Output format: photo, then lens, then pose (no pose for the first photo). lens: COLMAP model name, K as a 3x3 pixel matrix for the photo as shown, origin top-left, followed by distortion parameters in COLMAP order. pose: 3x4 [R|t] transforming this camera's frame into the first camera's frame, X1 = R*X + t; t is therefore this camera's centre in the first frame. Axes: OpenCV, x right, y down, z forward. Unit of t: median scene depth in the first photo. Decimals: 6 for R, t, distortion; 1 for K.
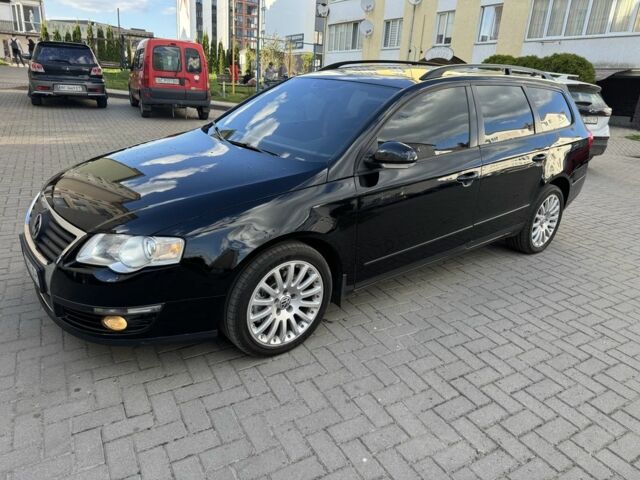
lens RADIAL K [[435.9, 0, 320.0], [0, 435.9, 240.0], [0, 0, 1]] dist [0.001951, 0.000816]
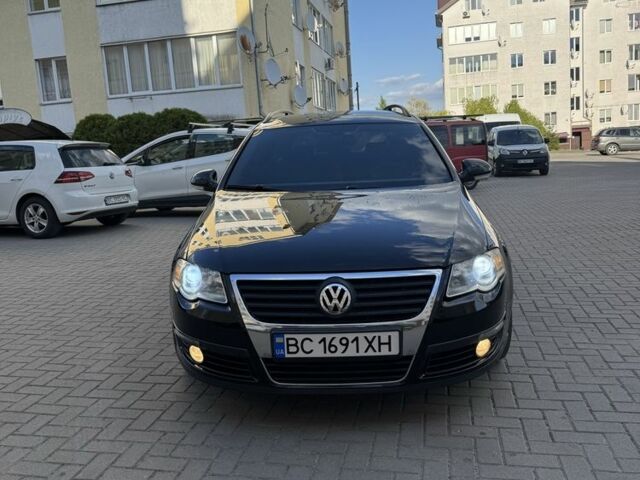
lens RADIAL K [[581.2, 0, 320.0], [0, 581.2, 240.0], [0, 0, 1]] dist [0.005960, 0.003742]
pose [[0.664008, -0.210412, 0.717510, -0.159908], [0.343339, 0.938245, -0.042593, -0.011337], [-0.664238, 0.274631, 0.695245, 0.024965]]
